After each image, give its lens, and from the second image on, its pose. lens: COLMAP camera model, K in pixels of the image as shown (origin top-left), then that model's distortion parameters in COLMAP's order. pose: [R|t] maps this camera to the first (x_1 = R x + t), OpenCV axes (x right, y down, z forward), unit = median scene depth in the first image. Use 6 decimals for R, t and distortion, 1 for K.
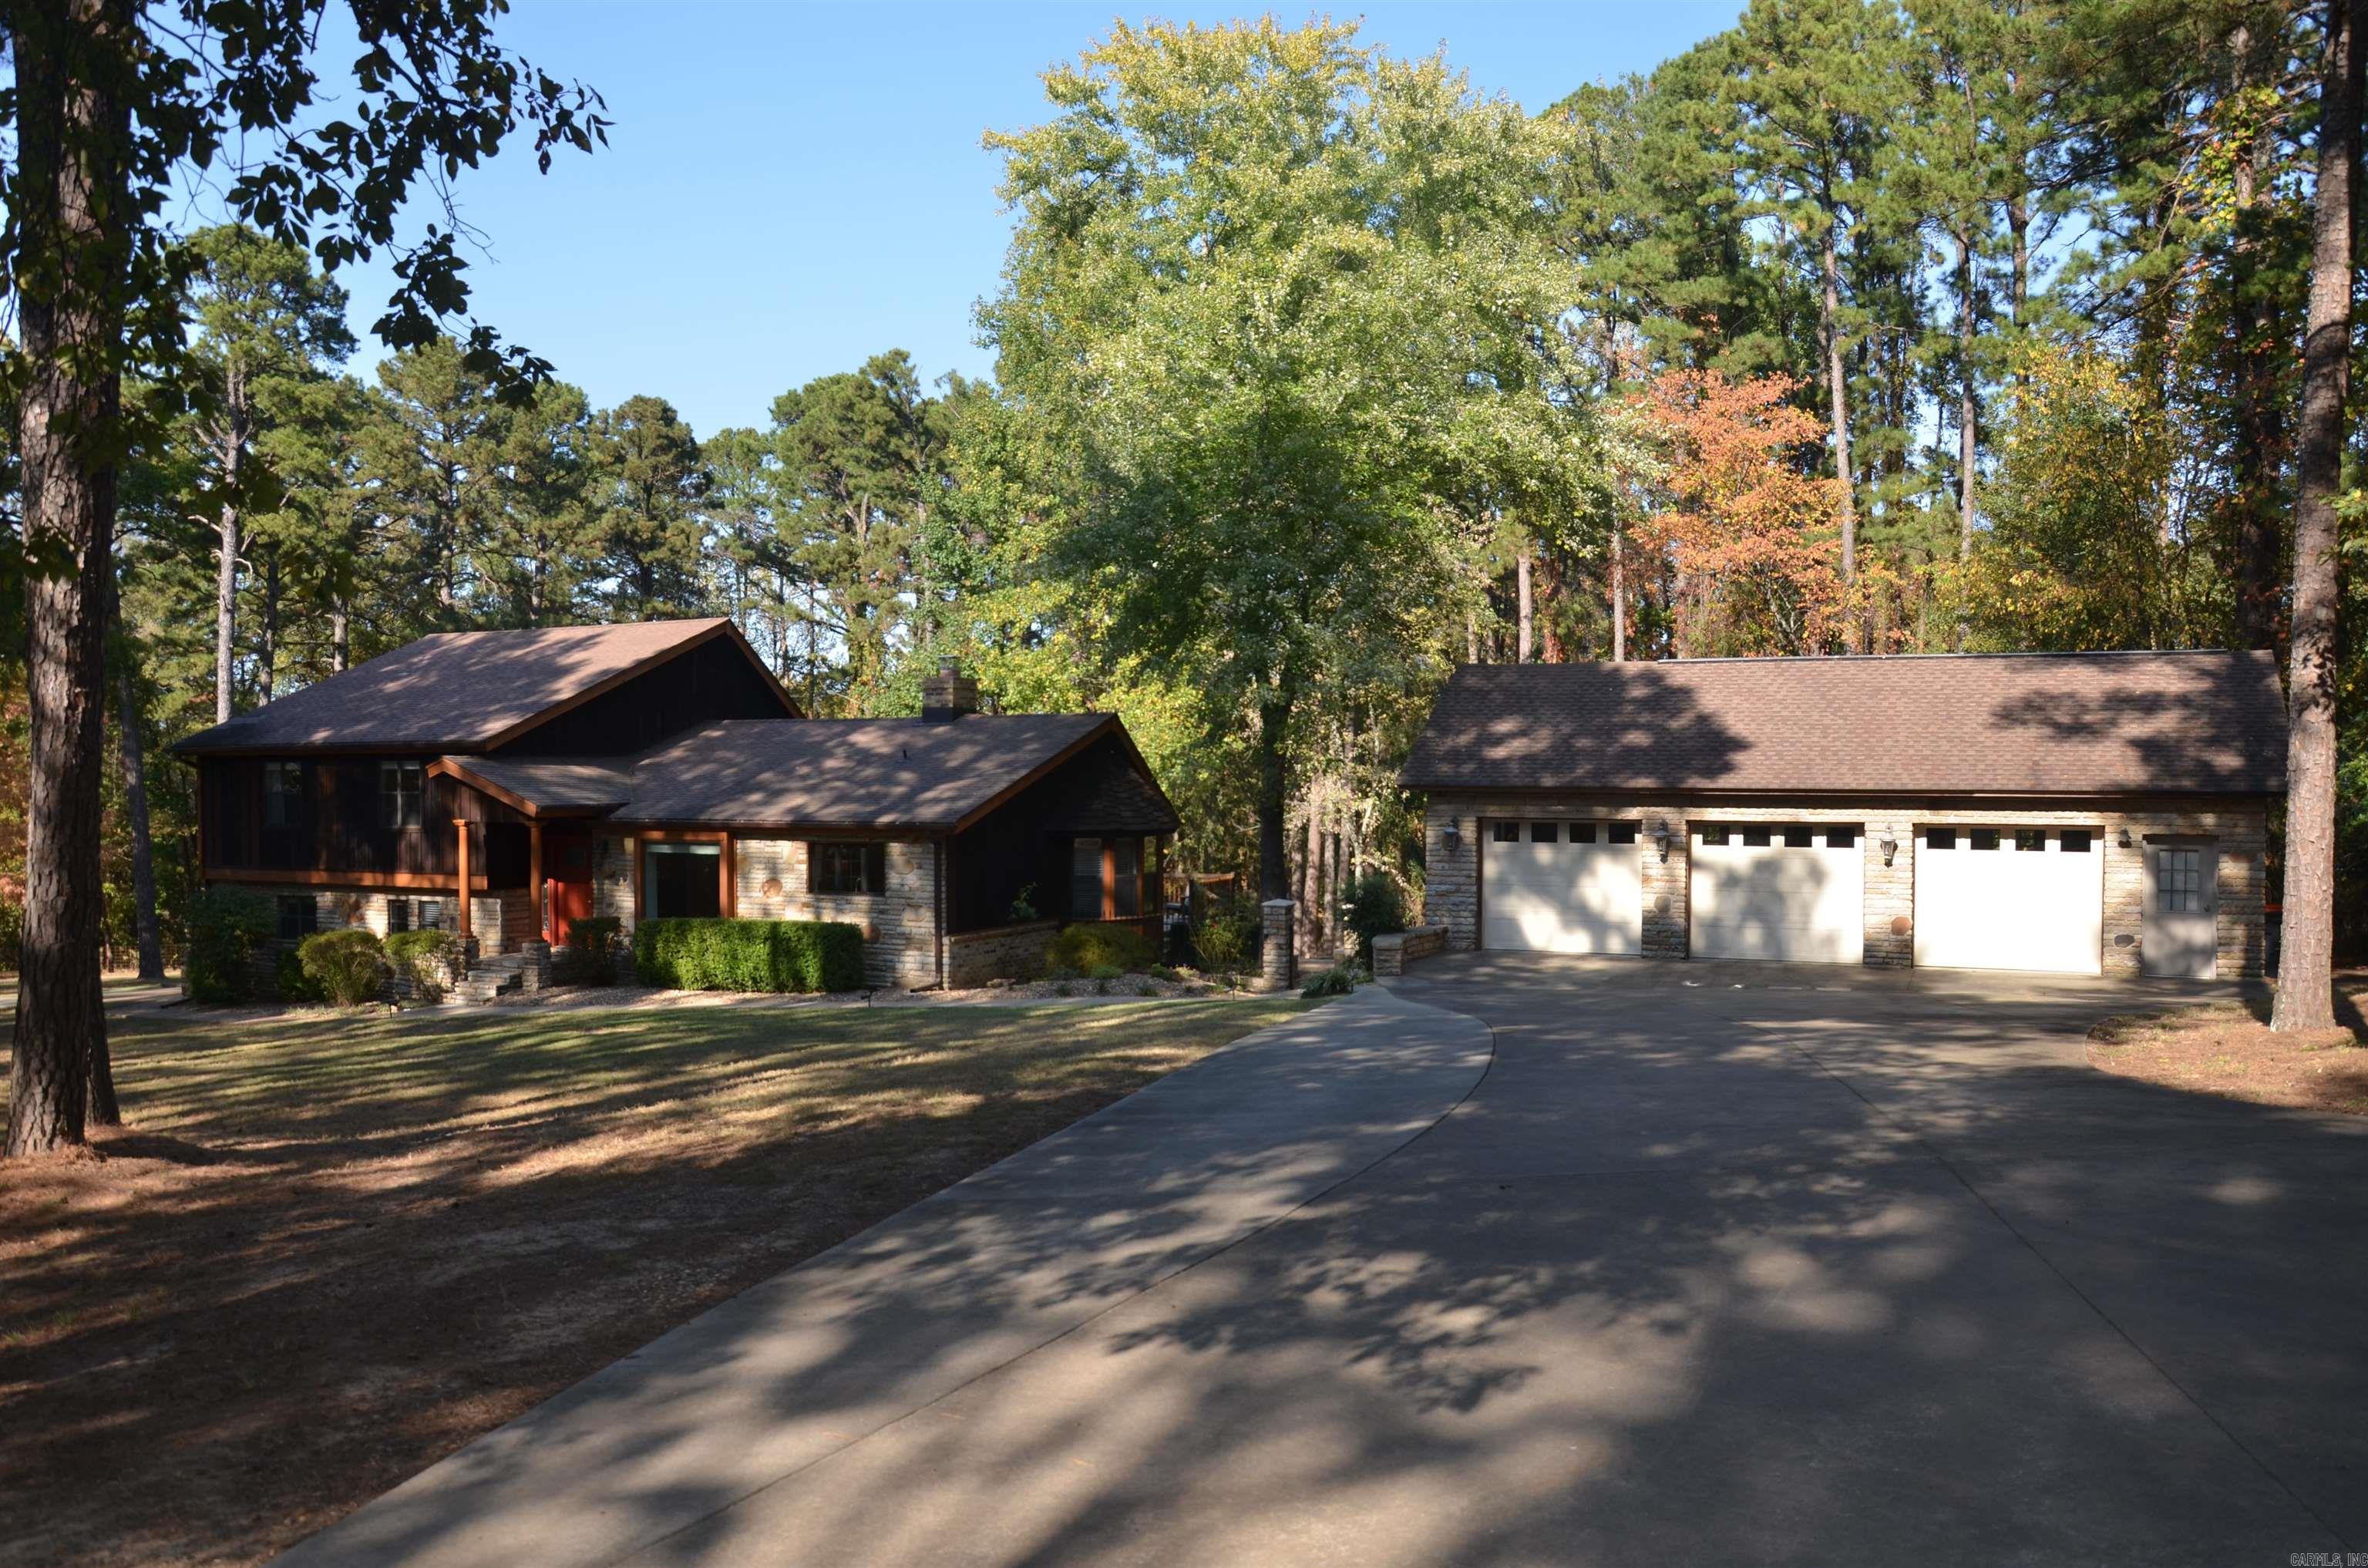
lens RADIAL K [[1834.4, 0, 1188.3], [0, 1834.4, 822.5], [0, 0, 1]] dist [-0.154960, 0.111635]
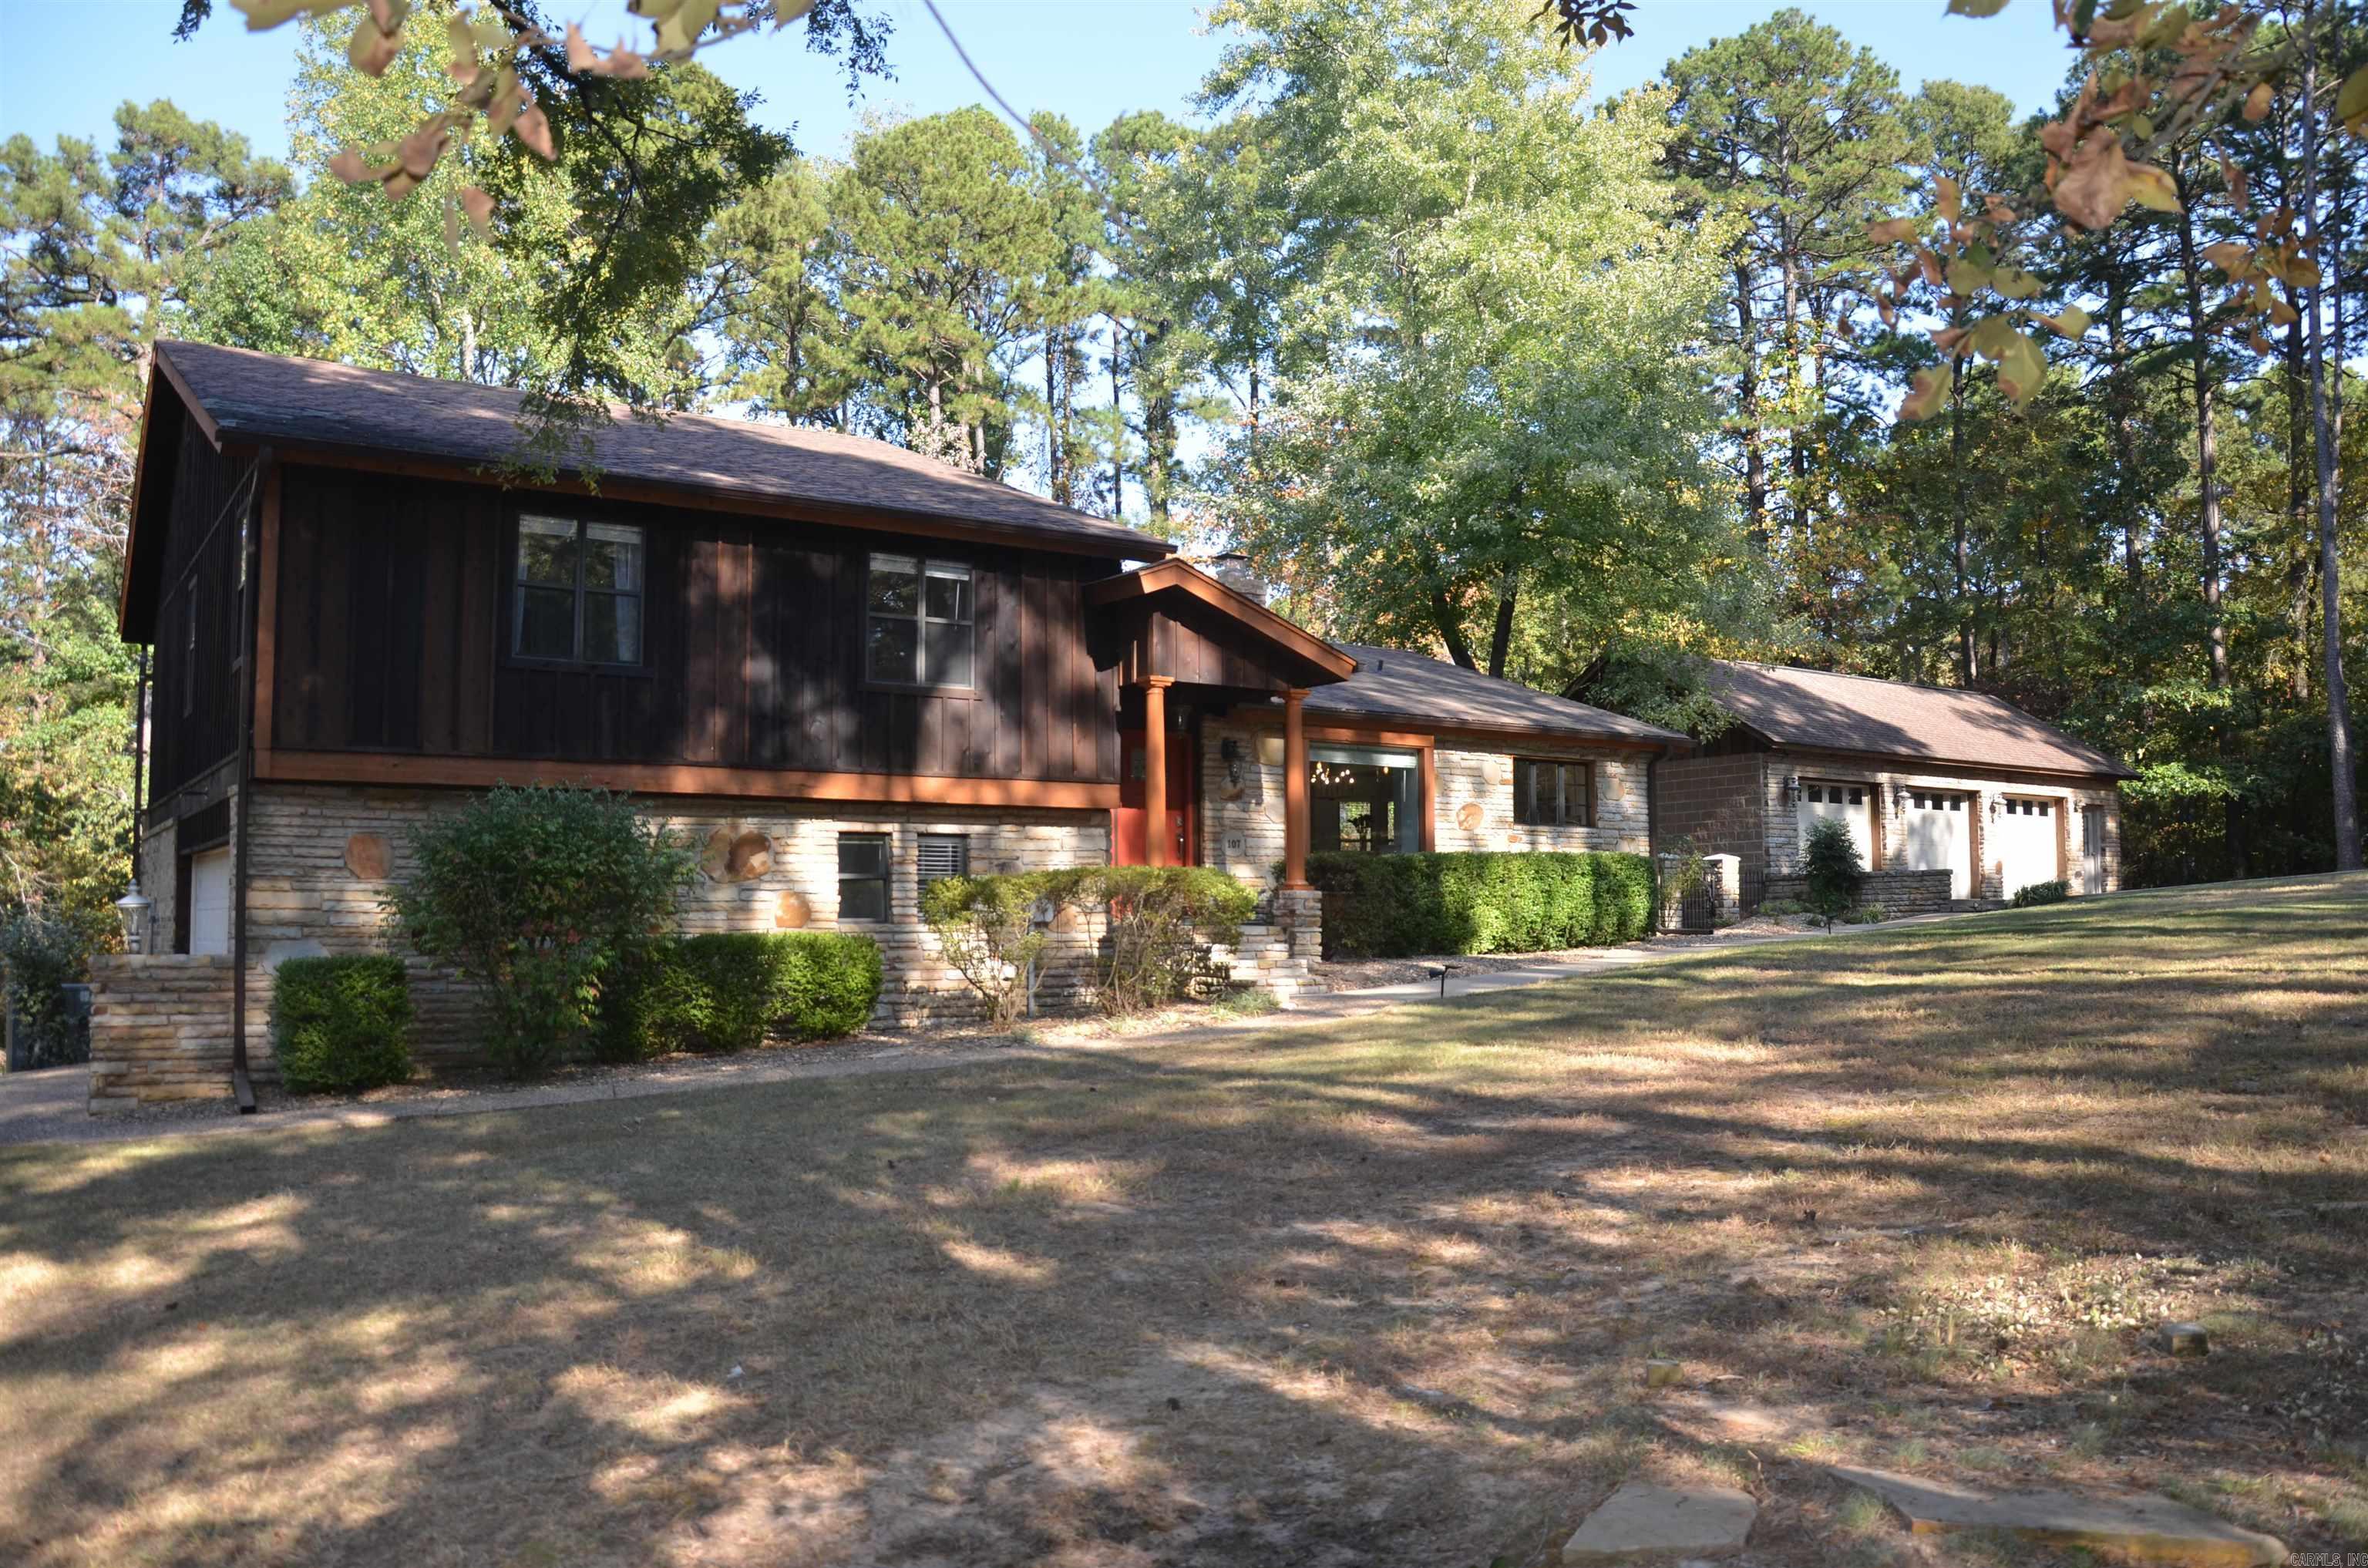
lens RADIAL K [[1834.4, 0, 1188.3], [0, 1834.4, 822.5], [0, 0, 1]] dist [-0.154960, 0.111635]
pose [[0.512141, 0.046539, 0.857640, -0.875019], [0.029884, 0.996961, -0.071944, 0.083977], [-0.858381, 0.062475, 0.509194, 0.694217]]
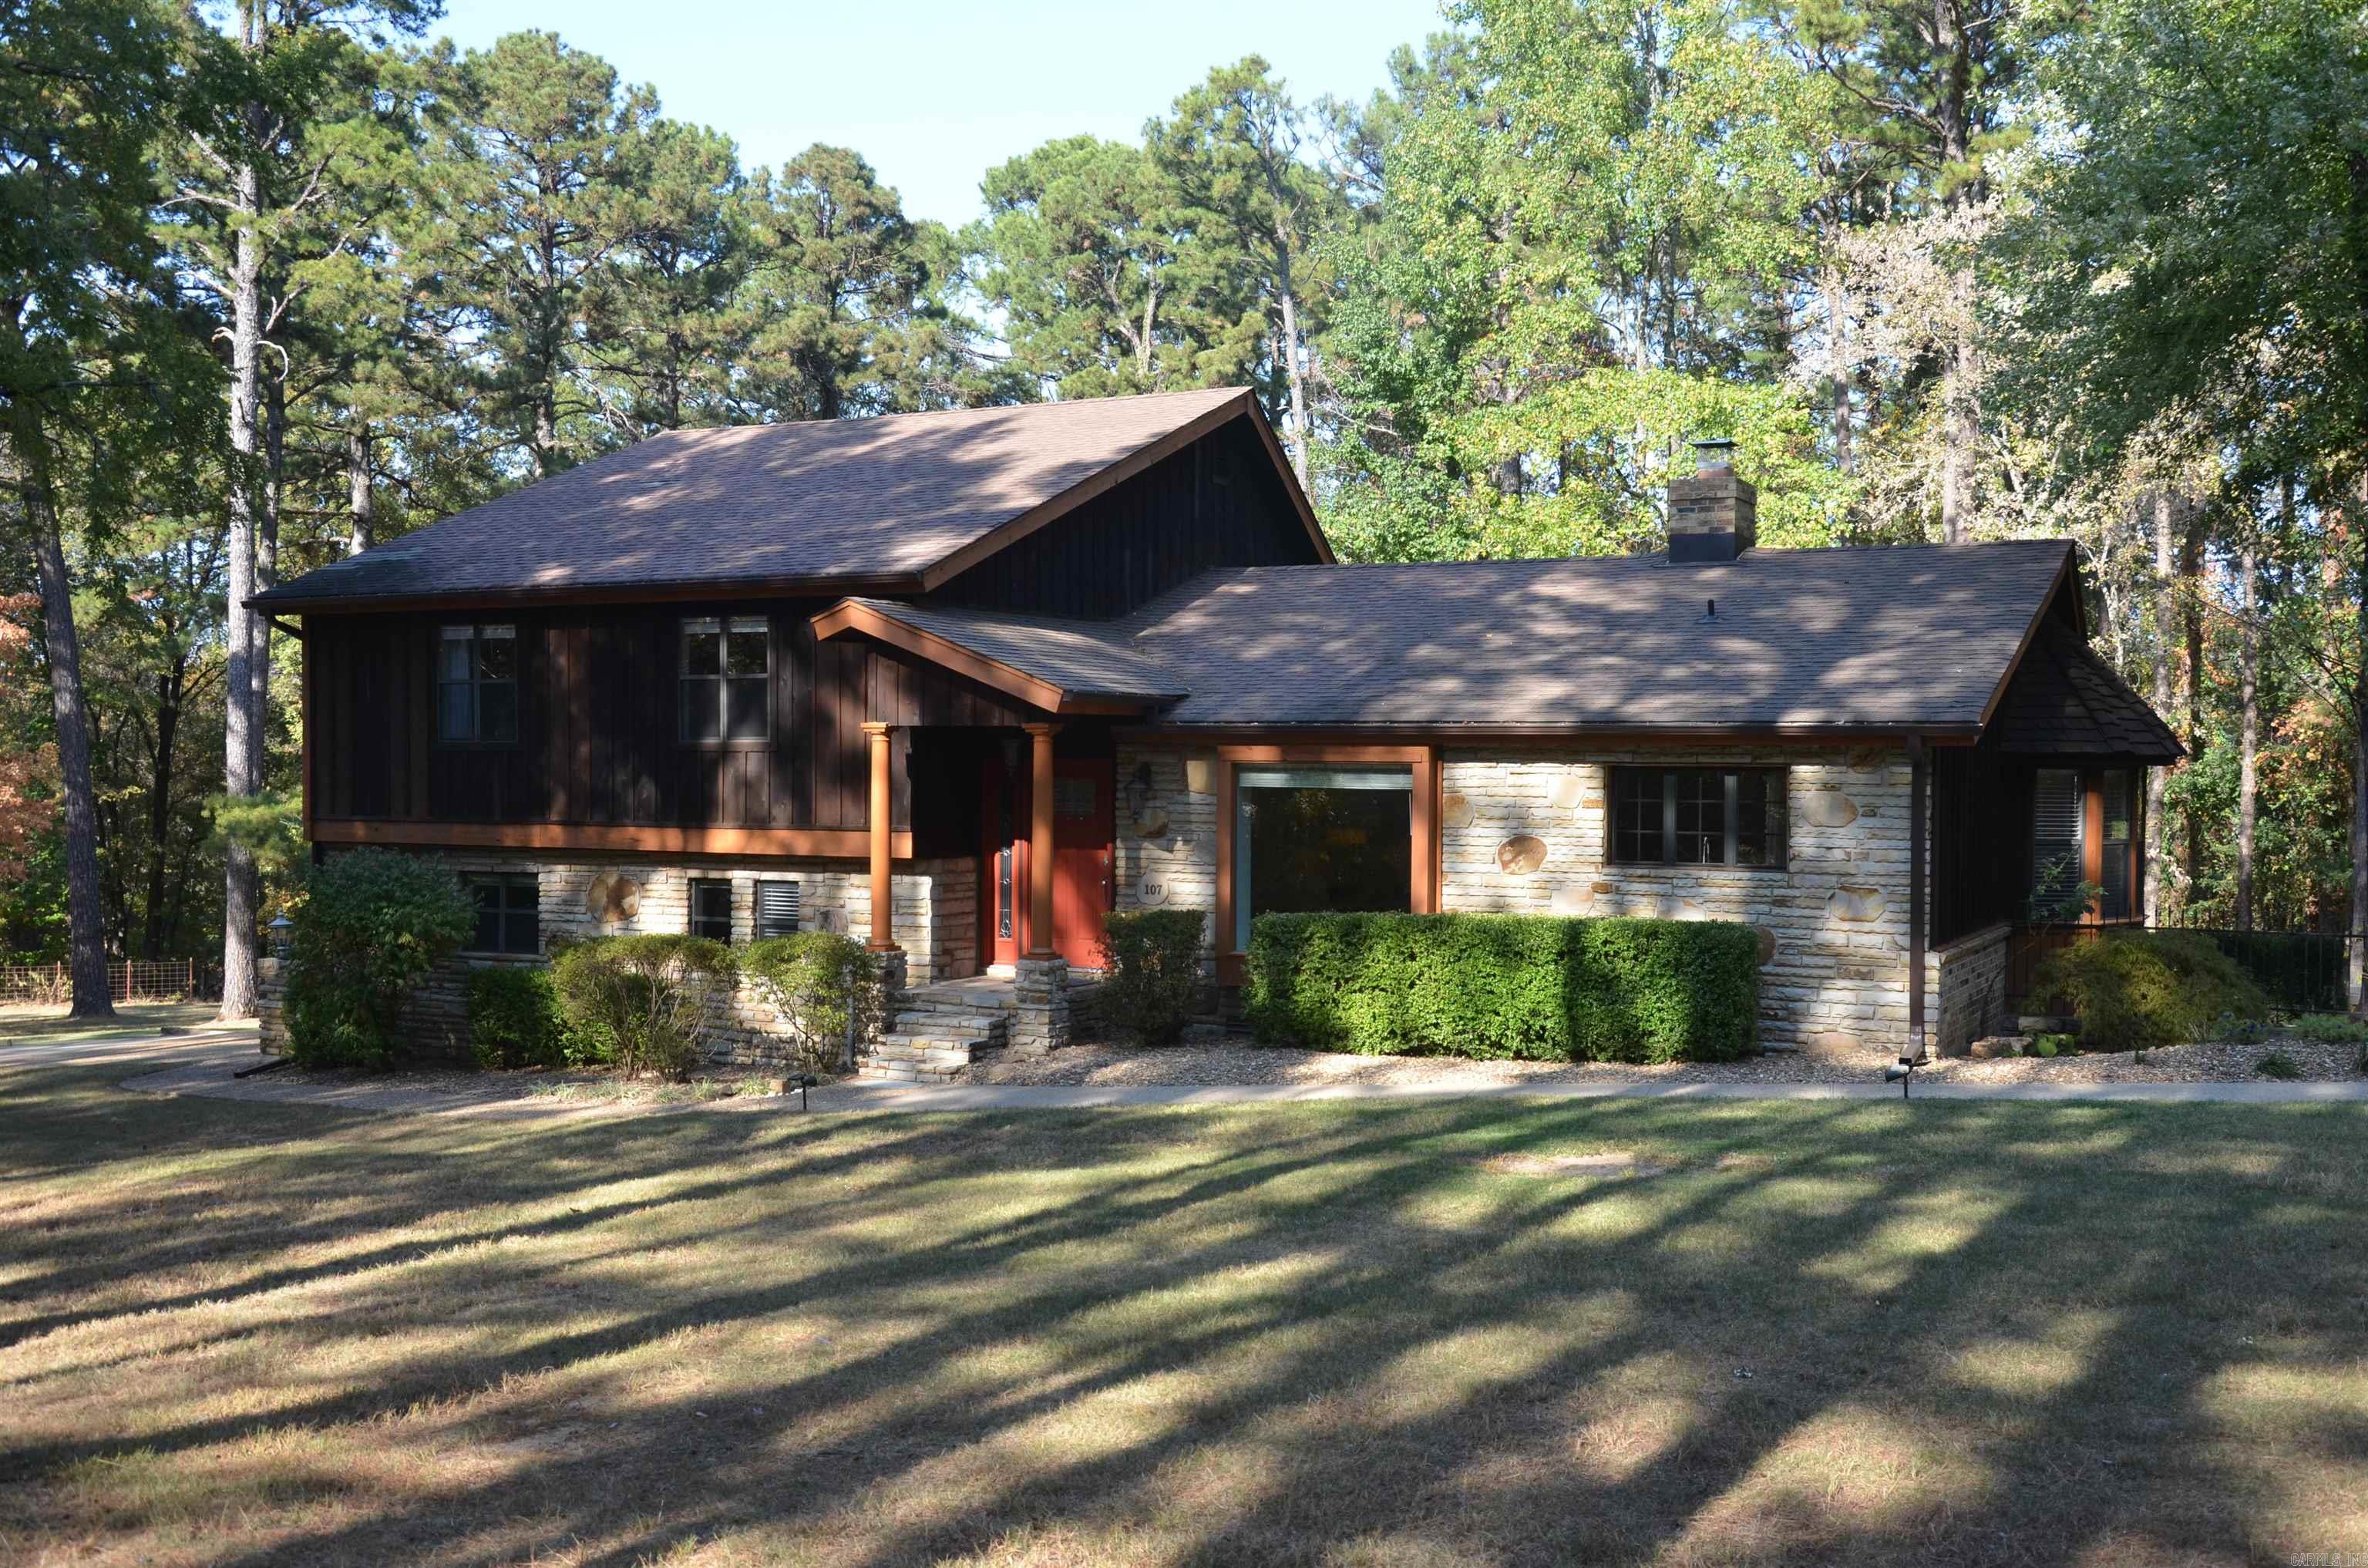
lens RADIAL K [[2348.1, 0, 1184.0], [0, 2348.1, 784.0], [0, 0, 1]] dist [-0.008795, 0.008011]
pose [[0.998540, 0.007792, -0.053444, -0.274352], [-0.008622, 0.999845, -0.015318, 0.025607], [0.053316, 0.015757, 0.998453, 0.319108]]
